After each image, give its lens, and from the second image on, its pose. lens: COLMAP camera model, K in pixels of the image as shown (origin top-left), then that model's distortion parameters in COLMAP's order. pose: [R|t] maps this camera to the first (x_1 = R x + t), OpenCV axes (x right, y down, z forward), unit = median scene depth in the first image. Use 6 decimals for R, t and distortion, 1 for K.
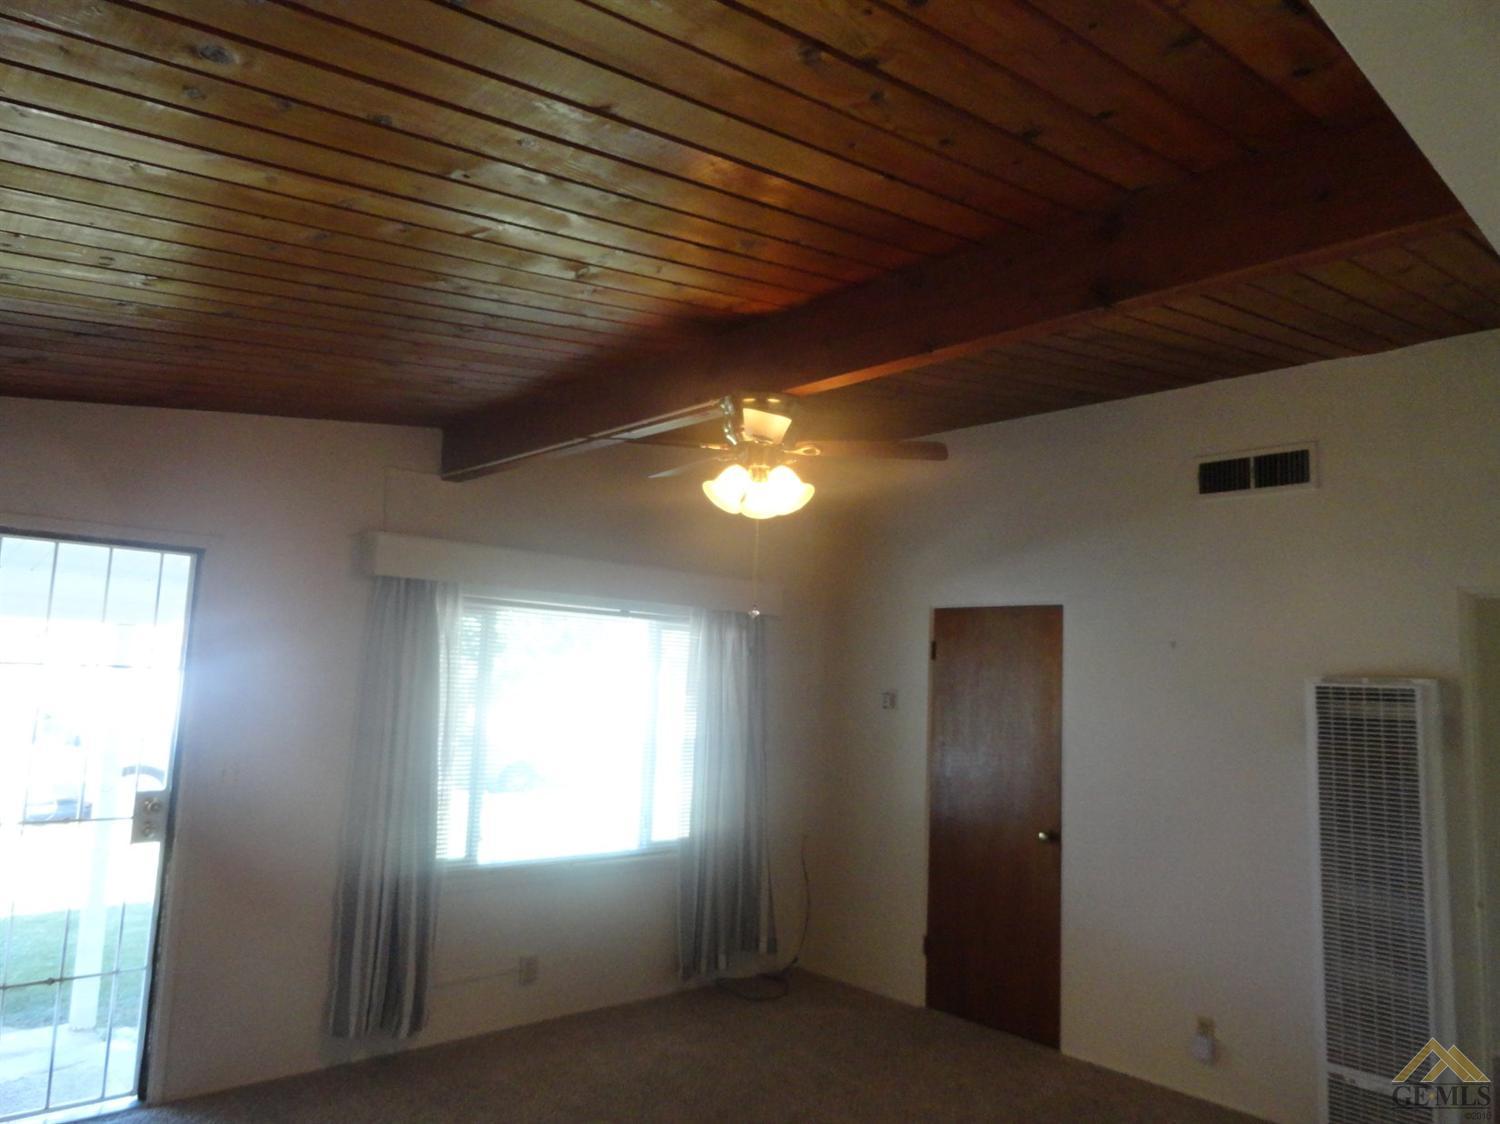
lens RADIAL K [[1025.8, 0, 750.0], [0, 1025.8, 562.0], [0, 0, 1]] dist [0.002163, 0.000847]
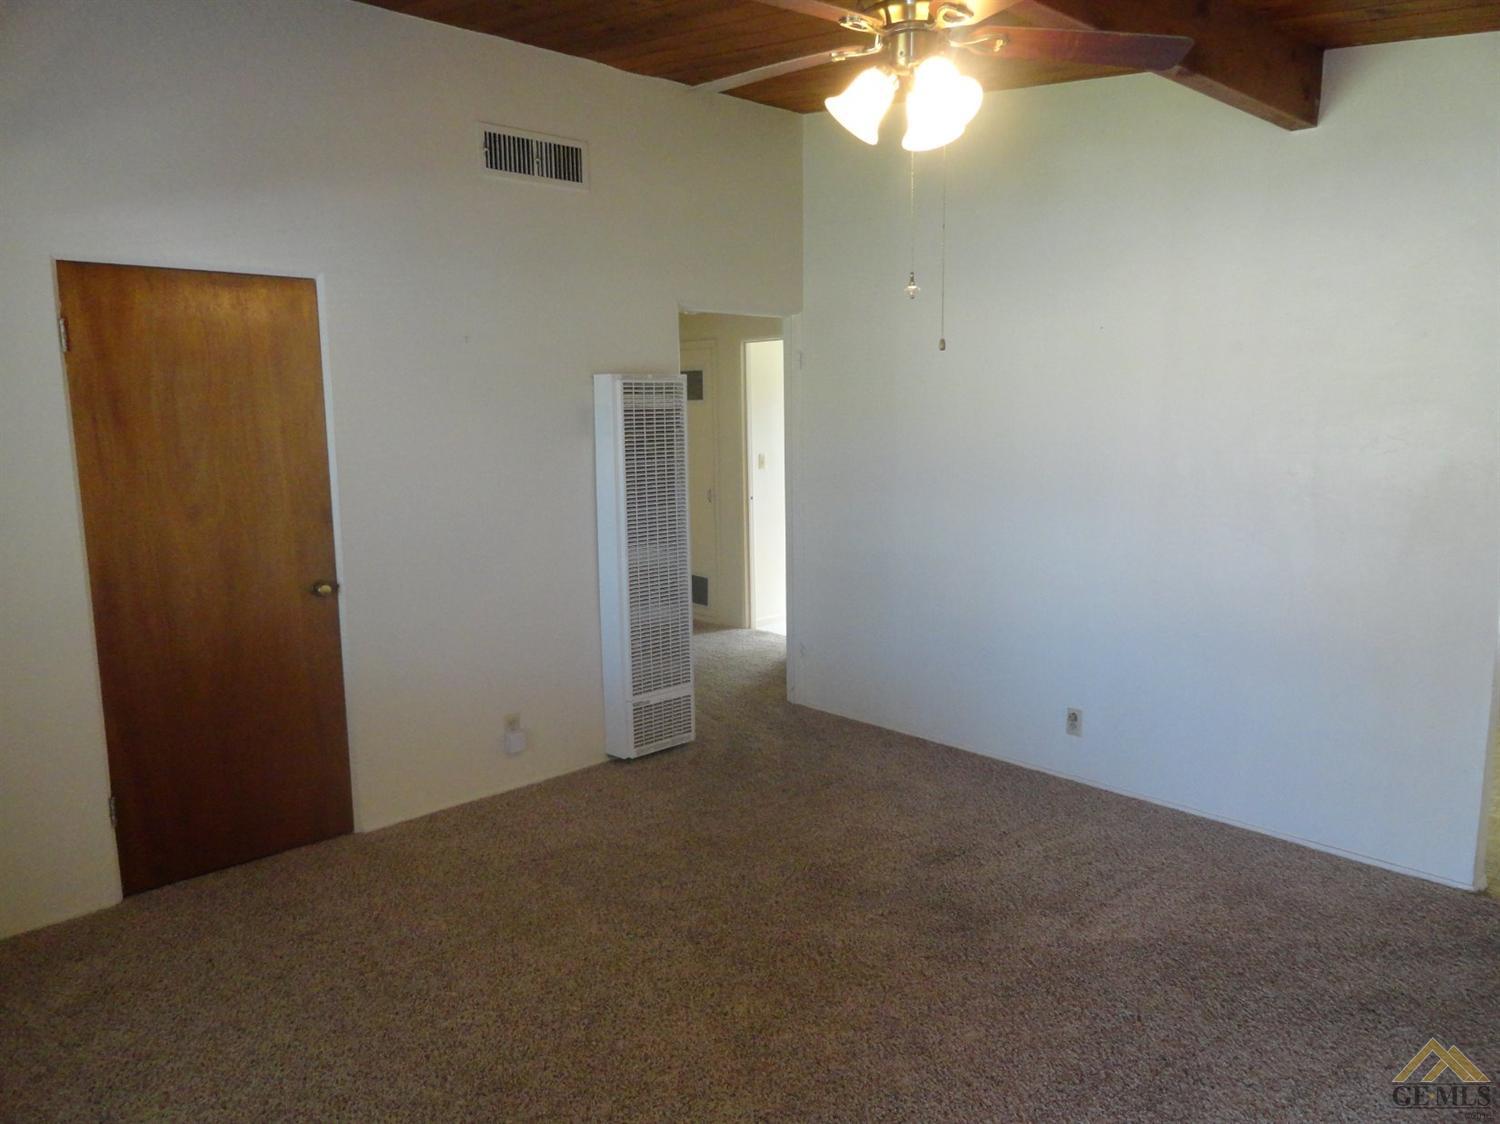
lens RADIAL K [[1025.8, 0, 750.0], [0, 1025.8, 562.0], [0, 0, 1]] dist [0.002163, 0.000847]
pose [[-0.004259, -0.182592, 0.983180, -0.576055], [-0.099829, 0.978355, 0.181263, 0.097427], [-0.994995, -0.097378, -0.022395, 0.878798]]
